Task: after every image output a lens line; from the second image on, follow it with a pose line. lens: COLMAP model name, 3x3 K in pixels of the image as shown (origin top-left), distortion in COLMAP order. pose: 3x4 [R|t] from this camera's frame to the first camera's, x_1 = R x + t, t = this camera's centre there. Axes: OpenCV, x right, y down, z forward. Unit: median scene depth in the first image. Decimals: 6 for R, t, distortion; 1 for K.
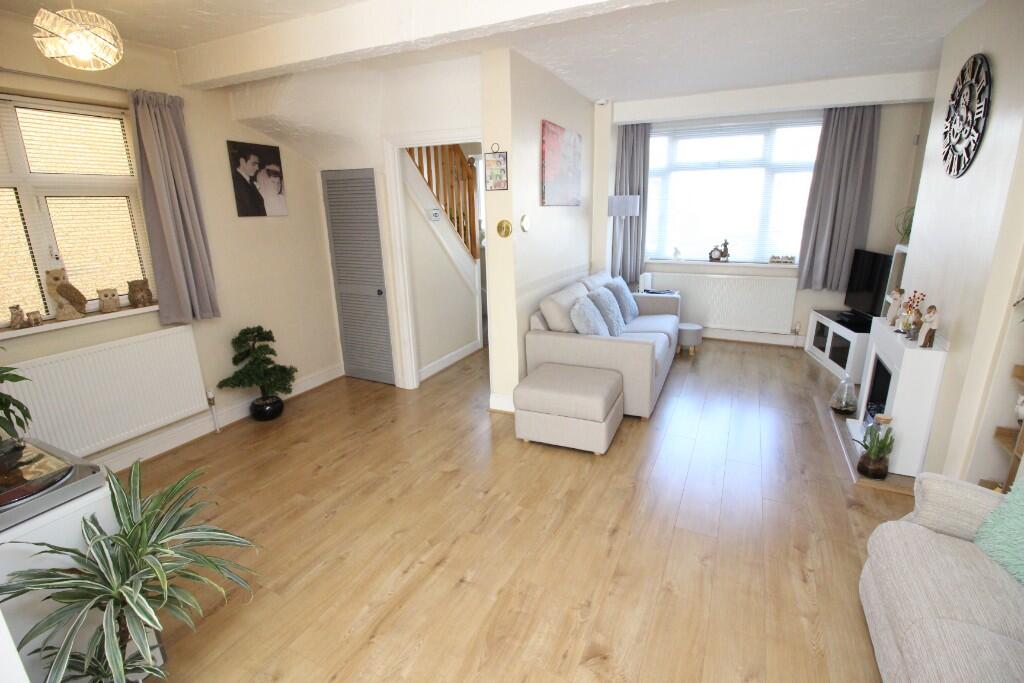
lens RADIAL K [[473.8, 0, 512.8], [0, 473.8, 337.6], [0, 0, 1]] dist [0.002662, -0.016470]
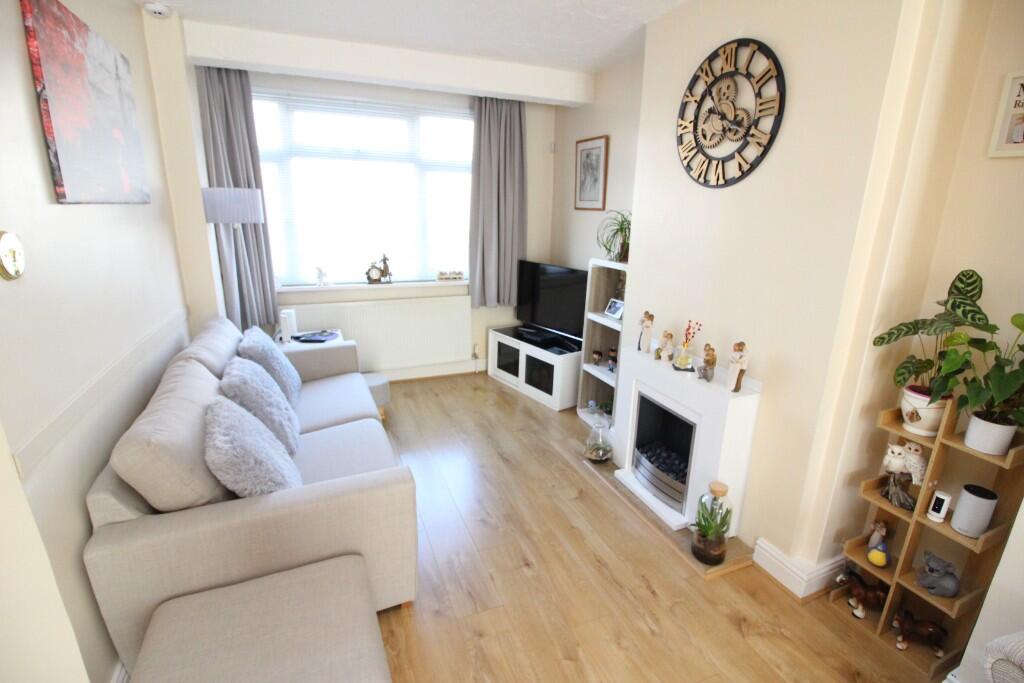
lens RADIAL K [[473.8, 0, 512.8], [0, 473.8, 337.6], [0, 0, 1]] dist [0.002662, -0.016470]
pose [[0.667525, -0.169268, 0.725092, 0.012382], [0.169322, 0.982812, 0.073552, -0.105047], [-0.725080, 0.073676, 0.684712, 0.369945]]
